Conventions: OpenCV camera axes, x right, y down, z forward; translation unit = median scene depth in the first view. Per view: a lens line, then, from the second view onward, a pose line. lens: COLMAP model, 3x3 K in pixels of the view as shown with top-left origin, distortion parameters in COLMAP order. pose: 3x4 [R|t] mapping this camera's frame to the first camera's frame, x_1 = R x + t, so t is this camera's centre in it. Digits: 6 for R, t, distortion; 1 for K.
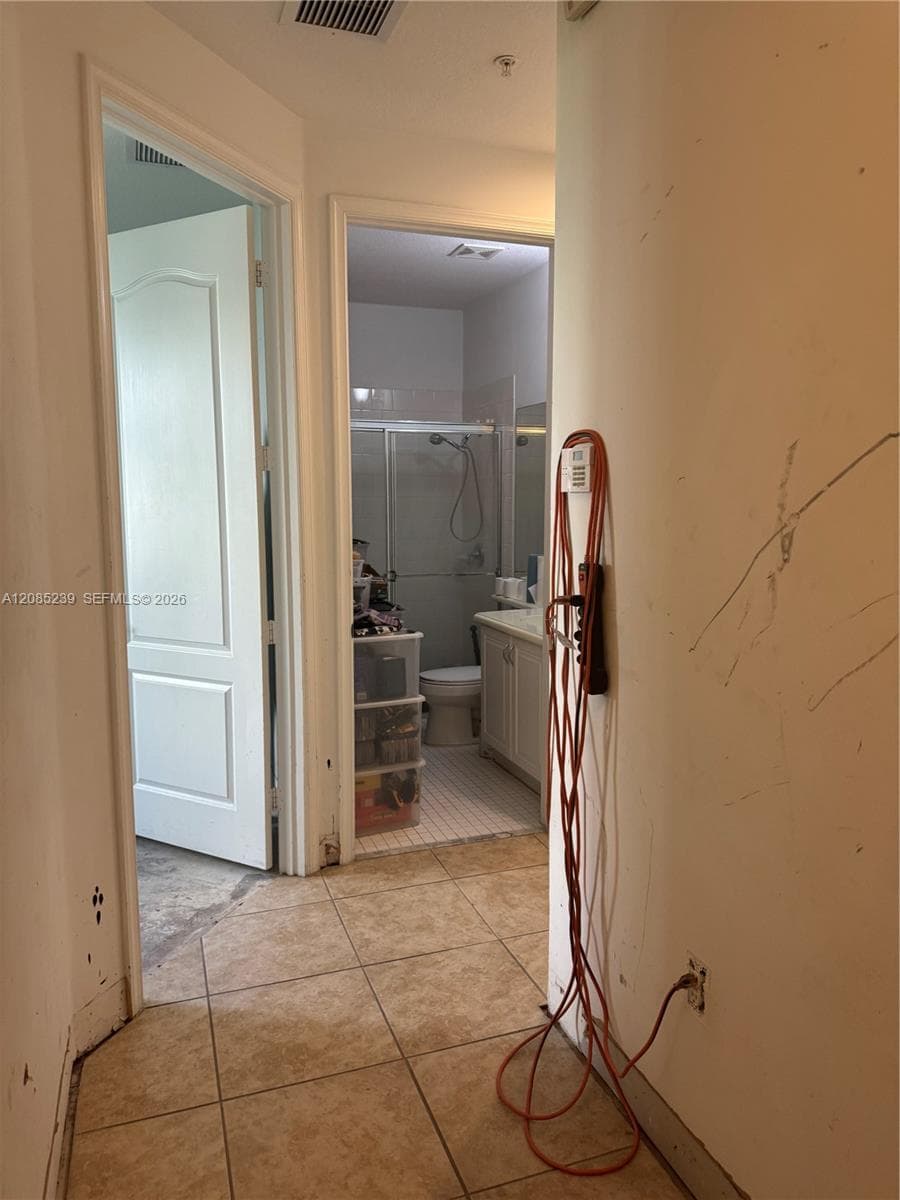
lens RADIAL K [[847.6, 0, 450.0], [0, 847.6, 600.0], [0, 0, 1]] dist [0.073785, -0.103725]
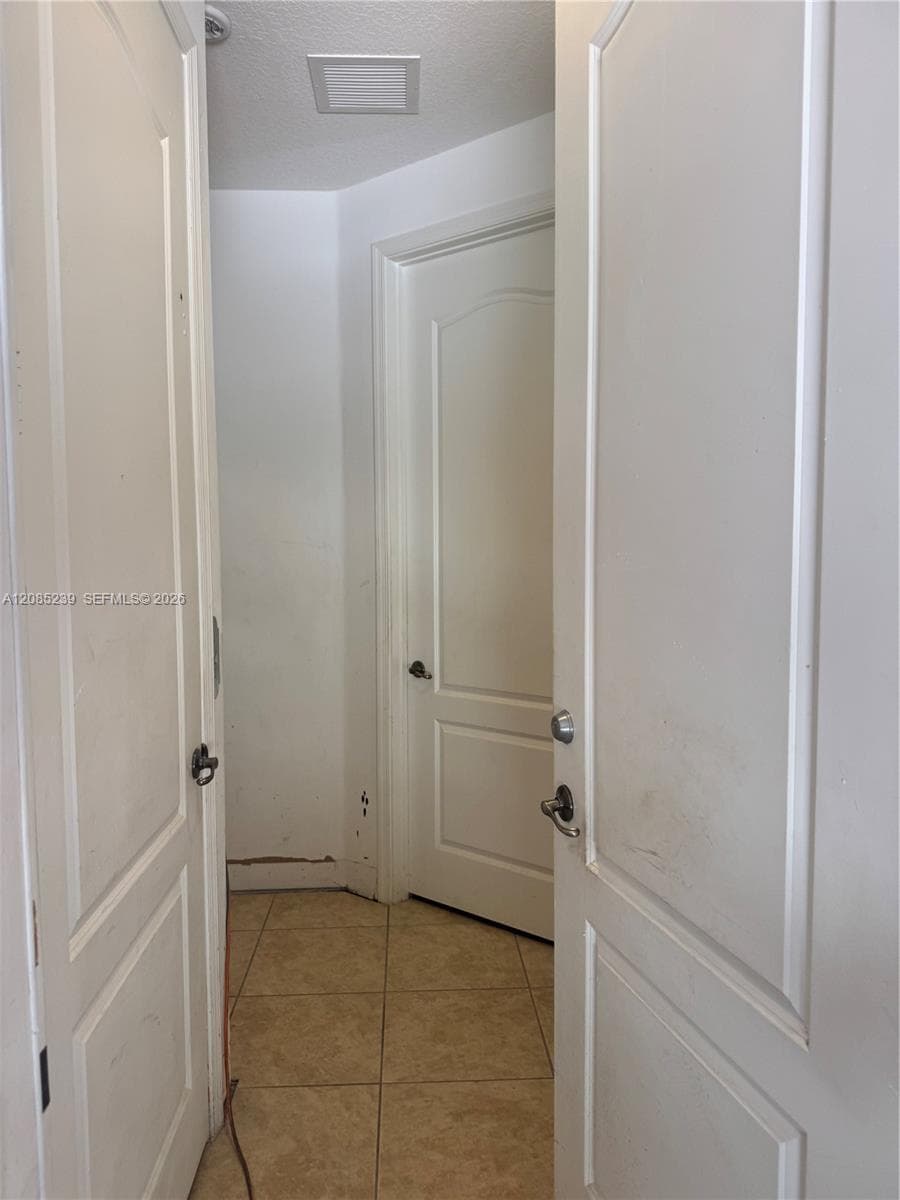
lens RADIAL K [[847.6, 0, 450.0], [0, 847.6, 600.0], [0, 0, 1]] dist [0.073785, -0.103725]
pose [[-0.282389, 0.061199, -0.957346, 0.871382], [-0.123105, 0.987400, 0.099432, -0.150989], [0.951368, 0.145933, -0.271297, 1.359824]]
